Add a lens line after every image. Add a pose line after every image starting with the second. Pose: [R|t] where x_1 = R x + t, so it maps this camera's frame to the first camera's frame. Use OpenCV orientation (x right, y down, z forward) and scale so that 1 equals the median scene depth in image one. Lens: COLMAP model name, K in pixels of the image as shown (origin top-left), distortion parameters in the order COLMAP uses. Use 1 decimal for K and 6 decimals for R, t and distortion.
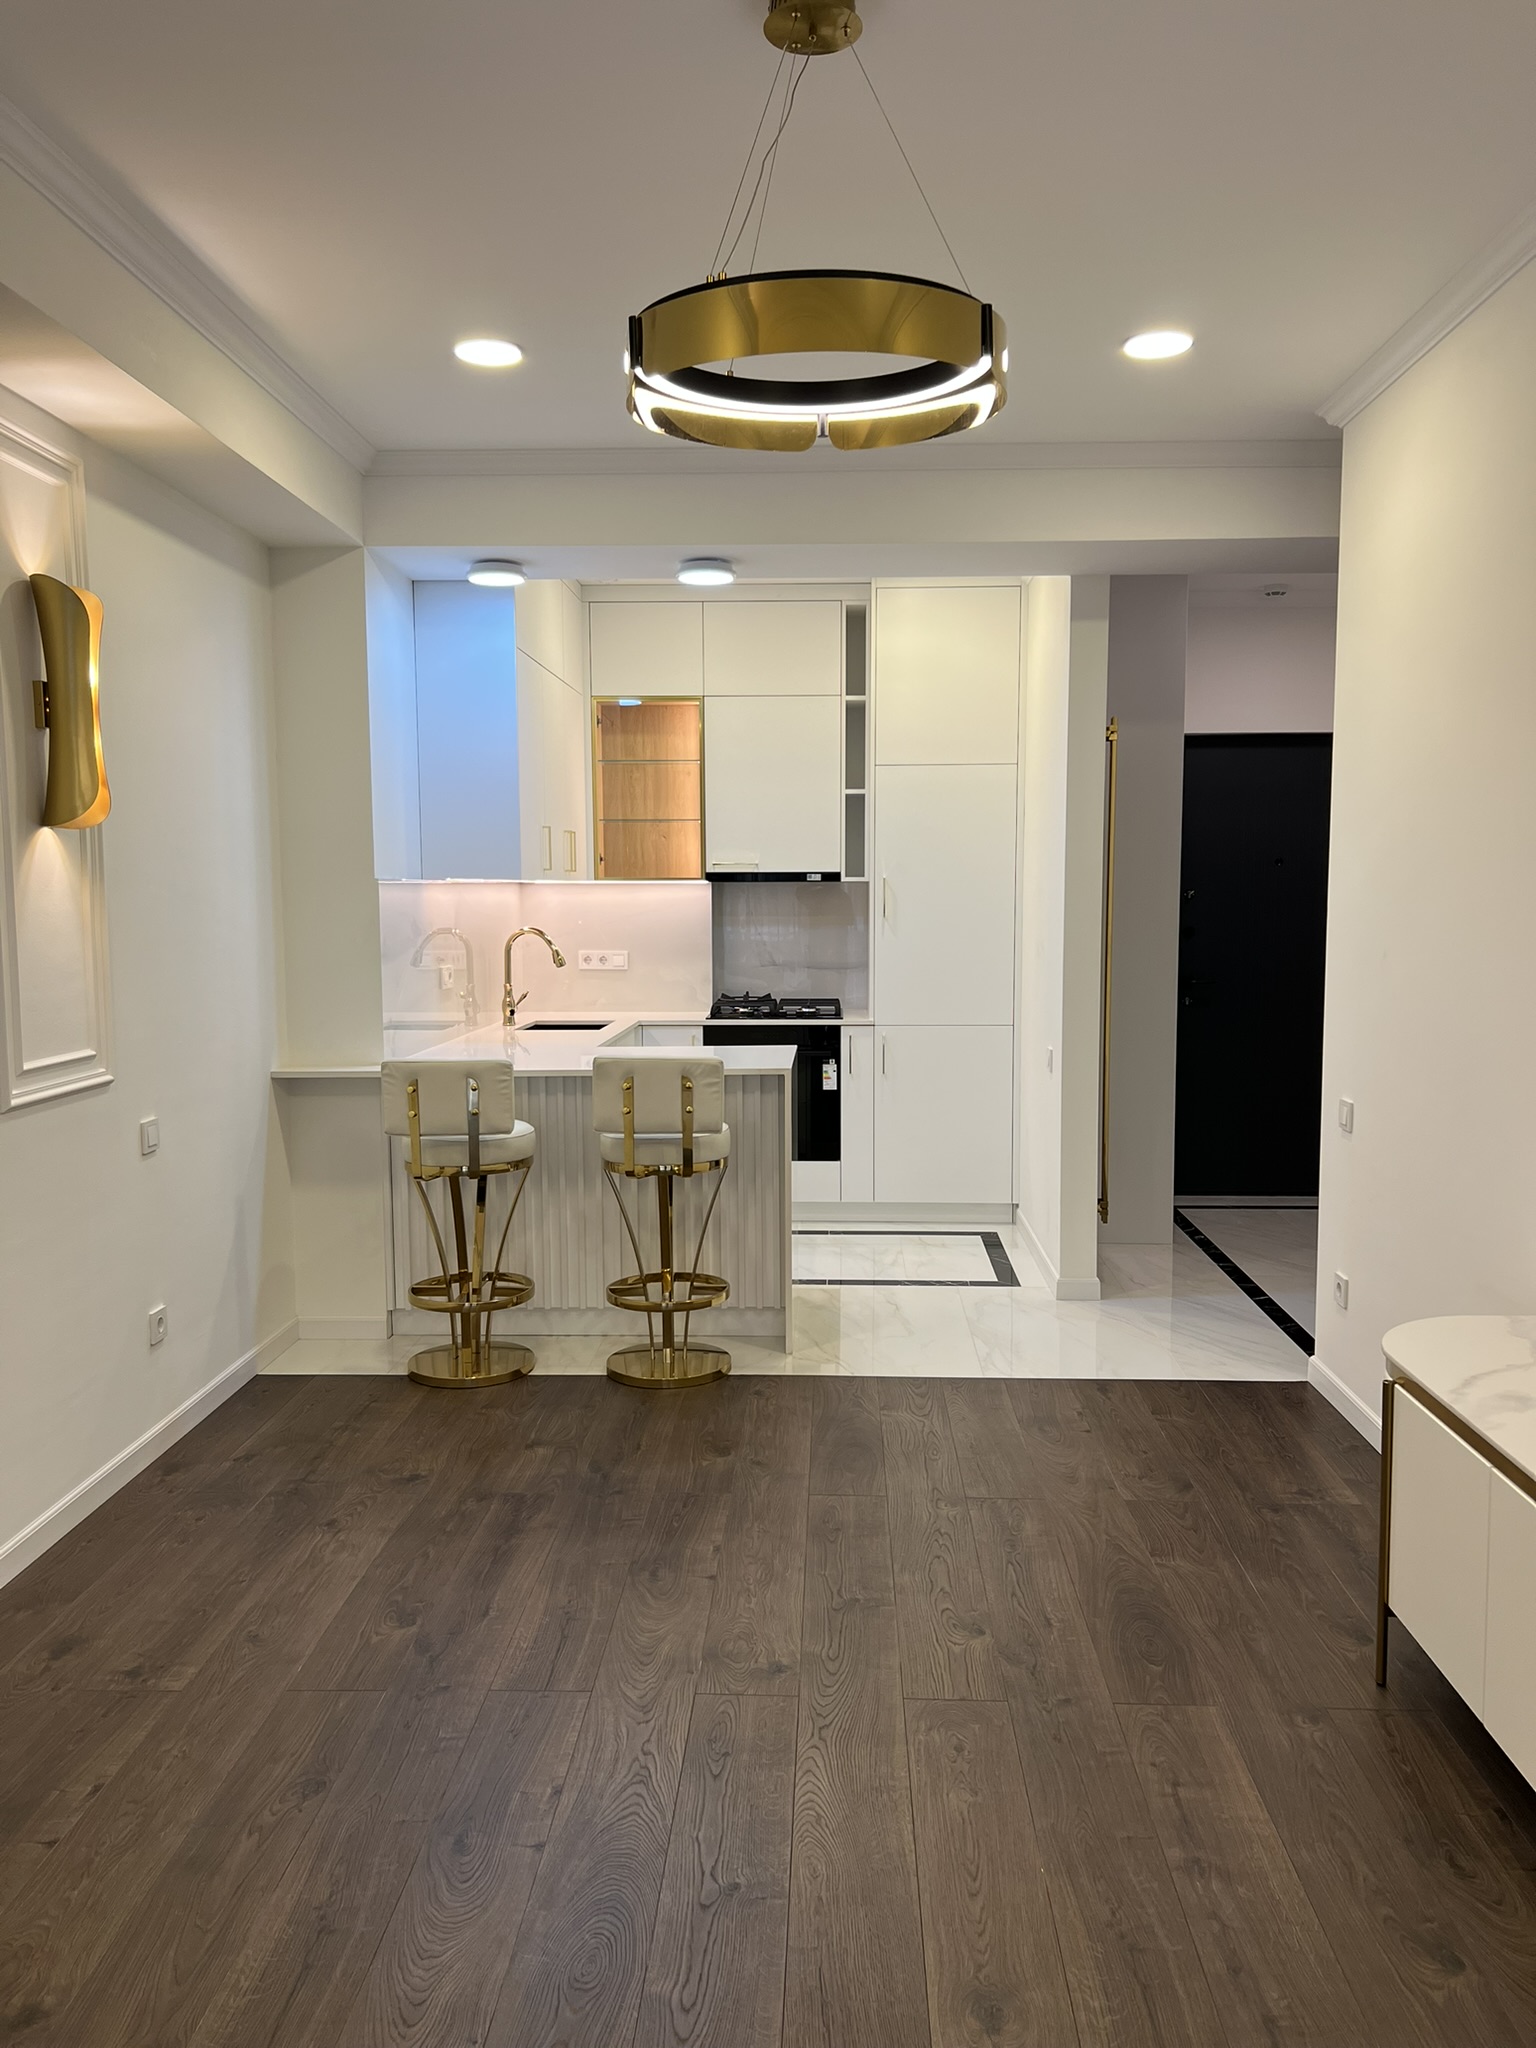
lens RADIAL K [[1546.7, 0, 775.2], [0, 1546.7, 1029.6], [0, 0, 1]] dist [0.052205, -0.051985]
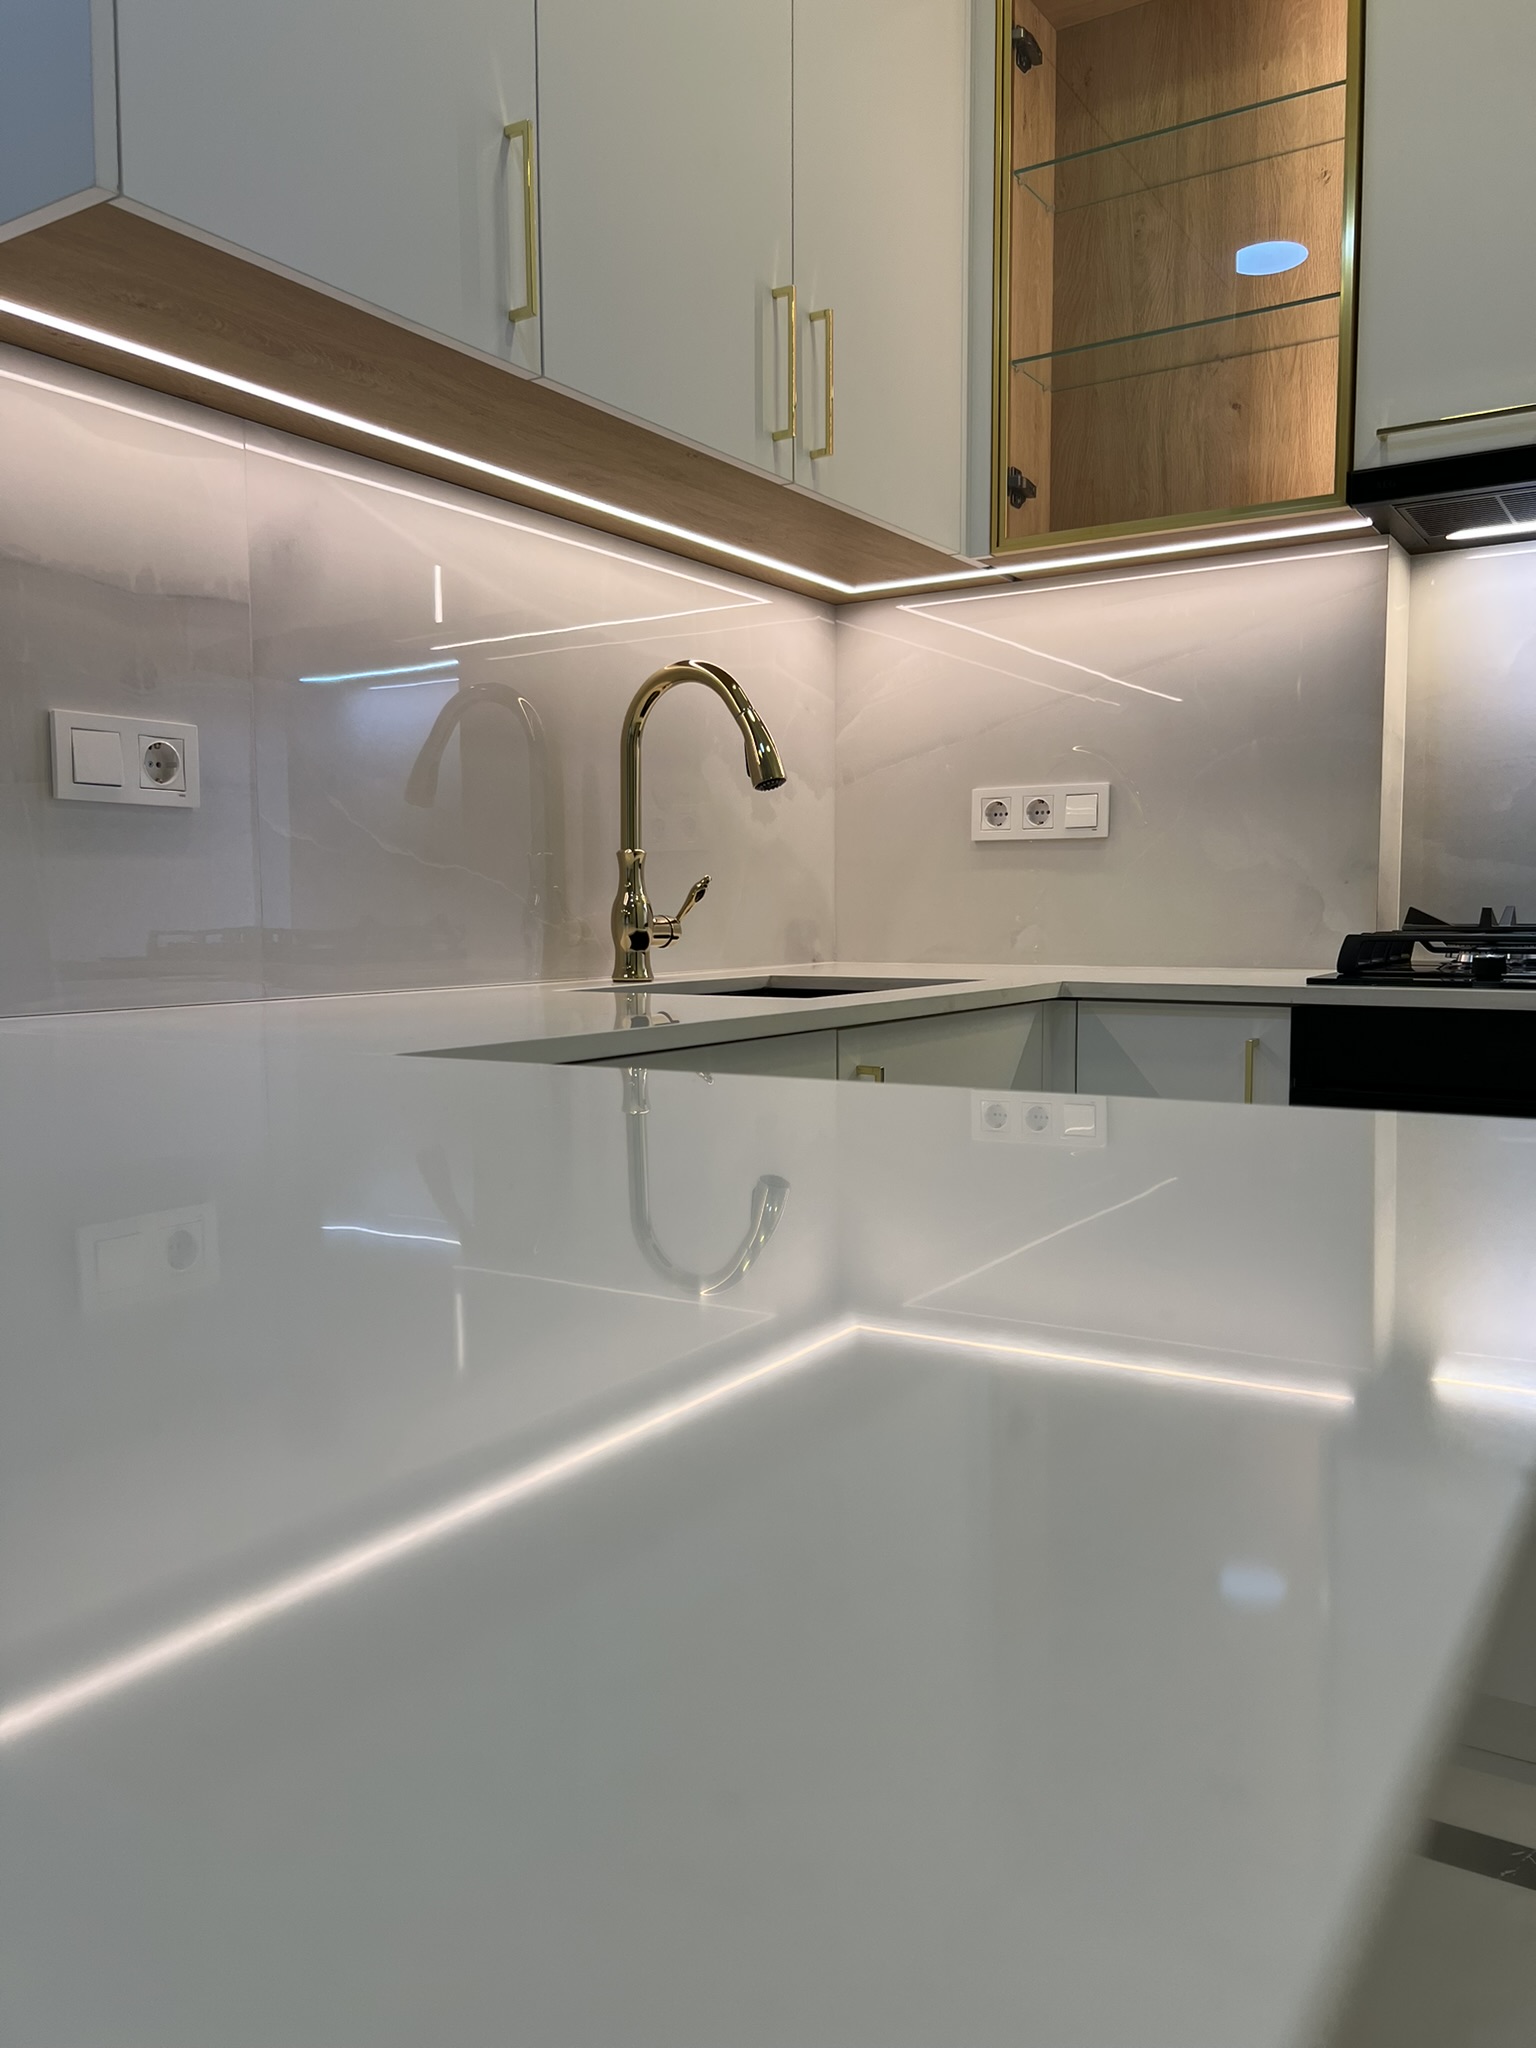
lens RADIAL K [[1551.9, 0, 767.4], [0, 1551.9, 1036.0], [0, 0, 1]] dist [0.057675, -0.064476]
pose [[0.863716, 0.040598, -0.502341, 0.011961], [-0.043459, 0.999037, 0.006017, 0.005233], [0.502102, 0.016635, 0.864648, 0.743248]]
